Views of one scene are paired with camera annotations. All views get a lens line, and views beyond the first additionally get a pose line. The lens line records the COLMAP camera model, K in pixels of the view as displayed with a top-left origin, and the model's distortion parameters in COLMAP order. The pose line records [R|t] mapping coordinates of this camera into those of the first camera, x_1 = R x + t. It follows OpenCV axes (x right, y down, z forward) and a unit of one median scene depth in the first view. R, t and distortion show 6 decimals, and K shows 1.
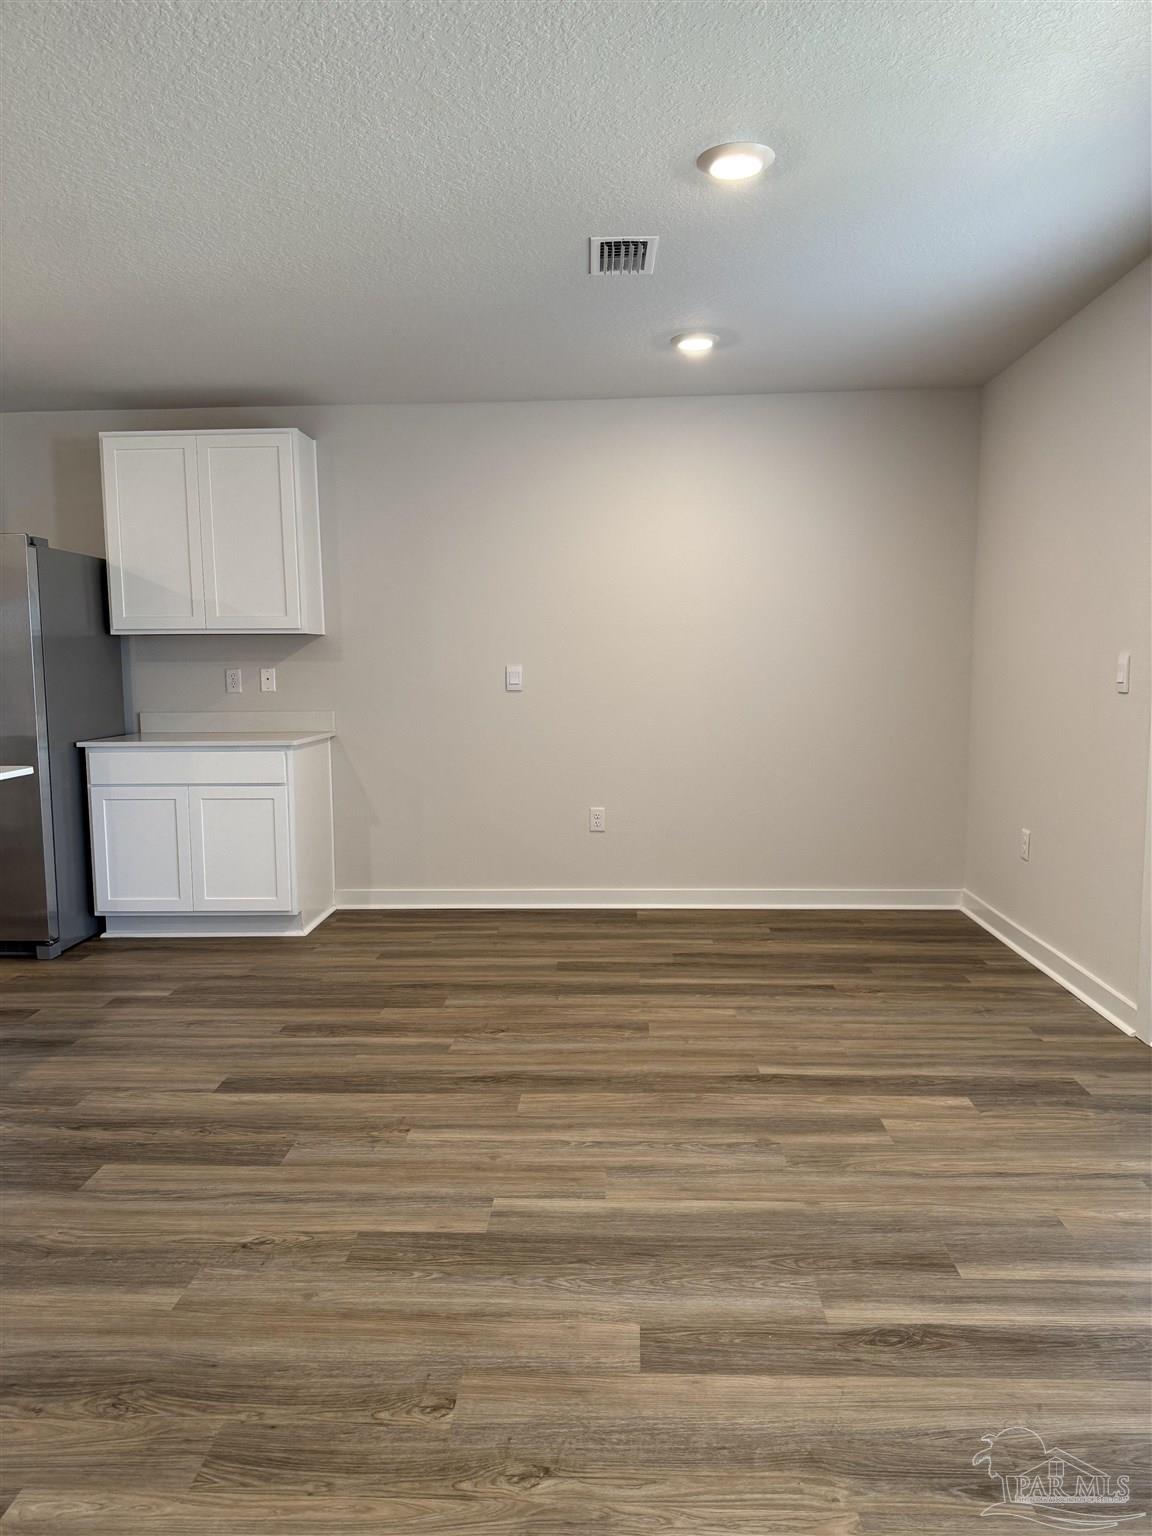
lens RADIAL K [[1092.1, 0, 576.0], [0, 1092.1, 768.0], [0, 0, 1]] dist [-0.000791, -0.004656]
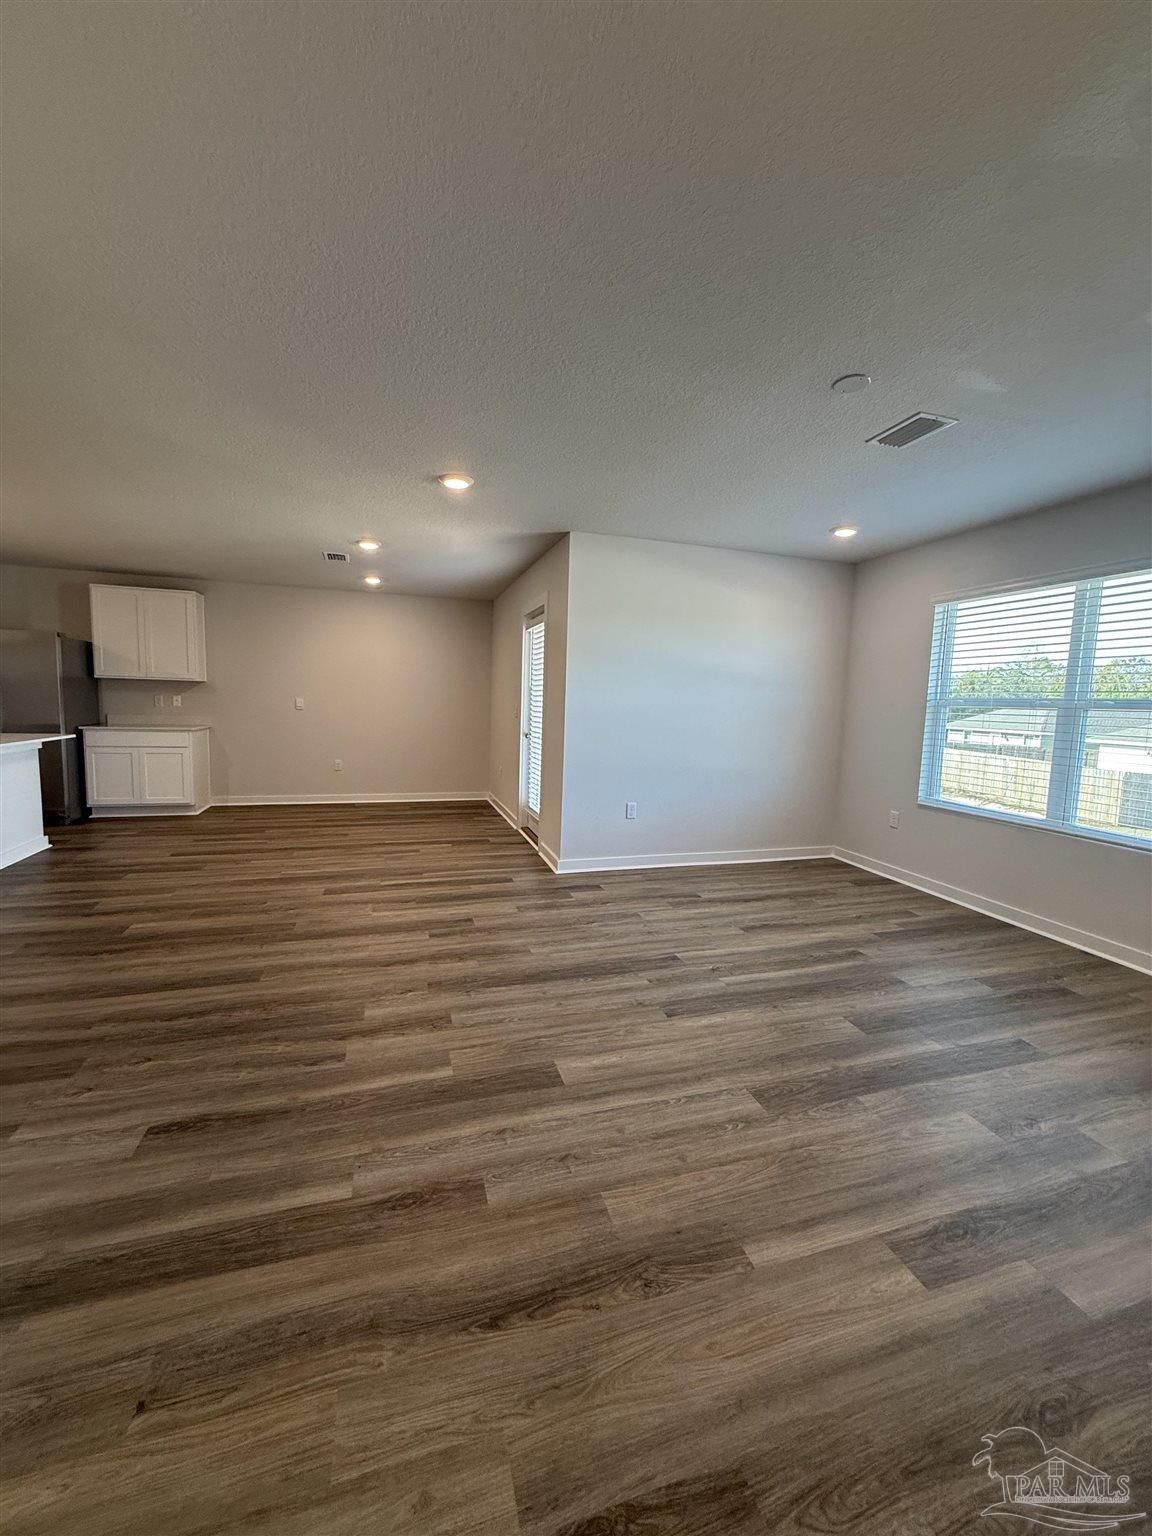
lens RADIAL K [[613.4, 0, 576.0], [0, 613.4, 768.0], [0, 0, 1]] dist [0.002172, 0.000152]
pose [[0.941562, 0.000632, 0.336838, 0.066034], [-0.006135, 0.999865, 0.015272, 0.034550], [-0.336783, -0.016446, 0.941439, -0.490150]]
